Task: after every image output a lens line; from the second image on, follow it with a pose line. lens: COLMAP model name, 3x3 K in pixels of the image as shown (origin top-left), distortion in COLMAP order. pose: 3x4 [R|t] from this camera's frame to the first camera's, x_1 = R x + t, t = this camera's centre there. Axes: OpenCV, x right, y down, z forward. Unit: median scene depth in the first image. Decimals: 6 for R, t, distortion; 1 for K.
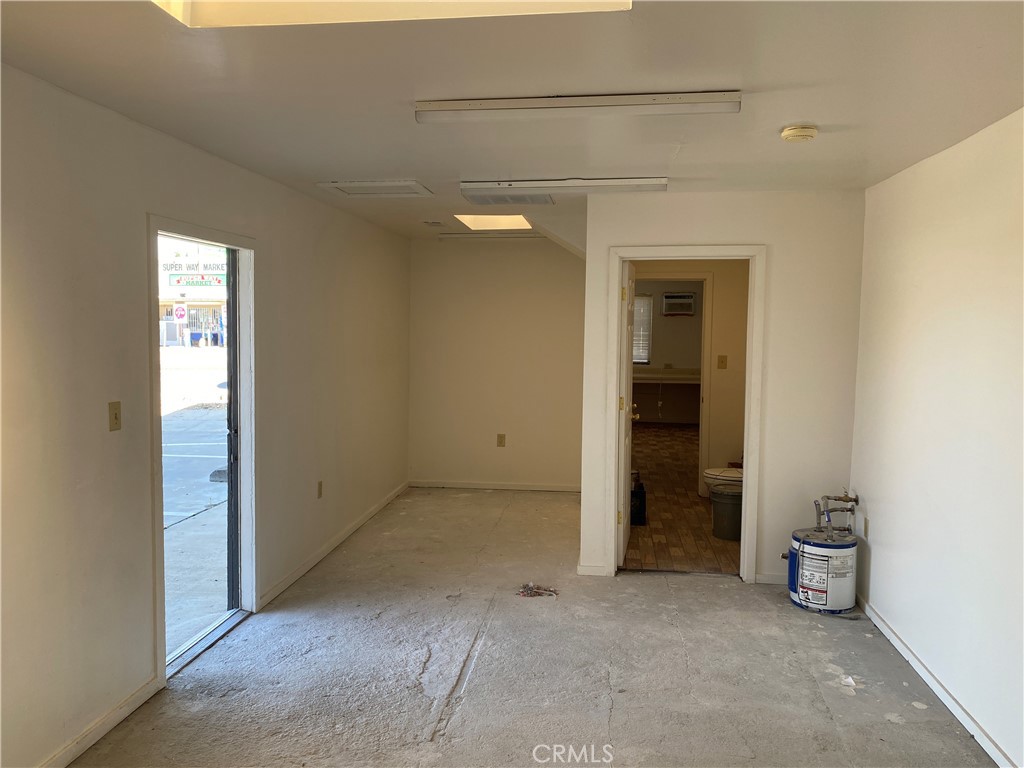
lens RADIAL K [[782.8, 0, 511.8], [0, 782.8, 382.8], [0, 0, 1]] dist [0.035979, -0.040650]
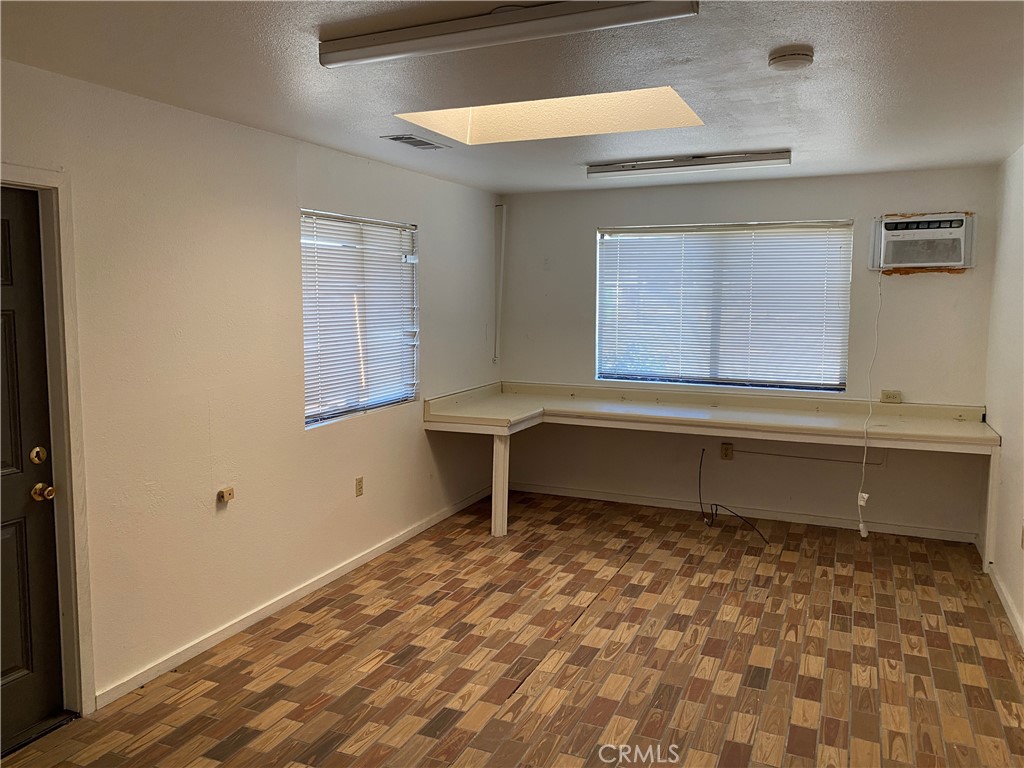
lens RADIAL K [[782.8, 0, 512.6], [0, 782.8, 379.7], [0, 0, 1]] dist [0.035979, -0.040650]
pose [[0.958501, 0.016355, -0.284621, 0.132017], [-0.007037, 0.999406, 0.033729, -0.044432], [0.285004, -0.030327, 0.958047, 0.572214]]
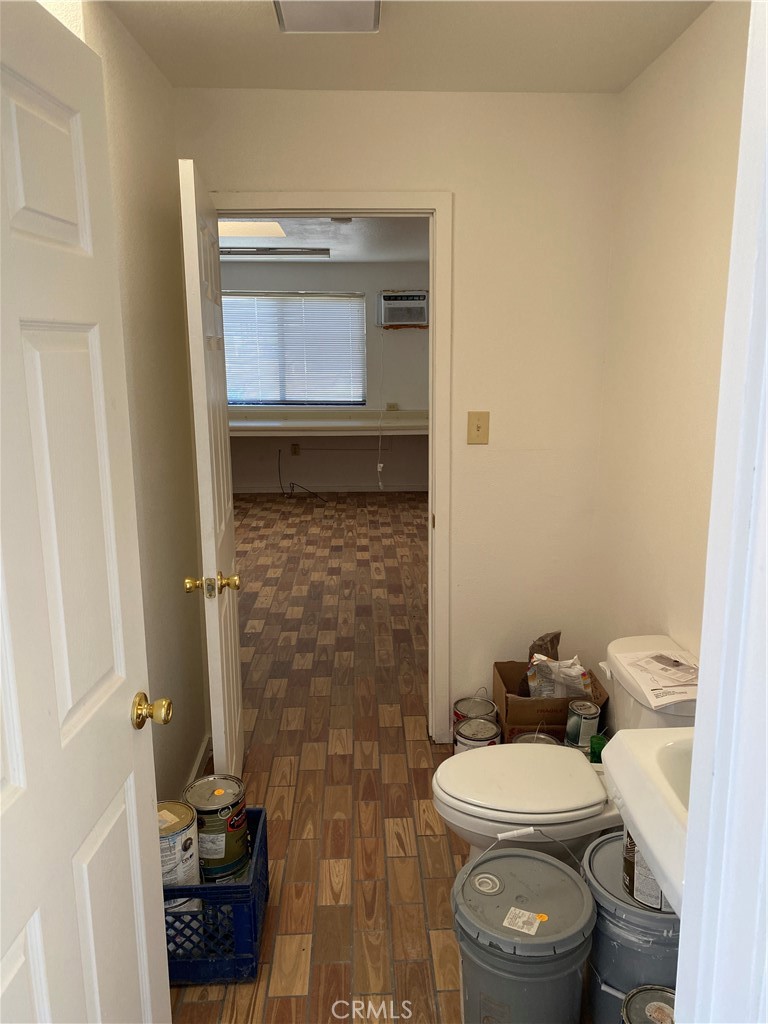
lens RADIAL K [[782.8, 0, 393.3], [0, 782.8, 529.3], [0, 0, 1]] dist [0.035979, -0.040650]
pose [[0.985475, -0.053299, 0.161240, 0.092159], [0.027831, 0.987322, 0.156270, -0.023566], [-0.167525, -0.149513, 0.974465, 0.355372]]
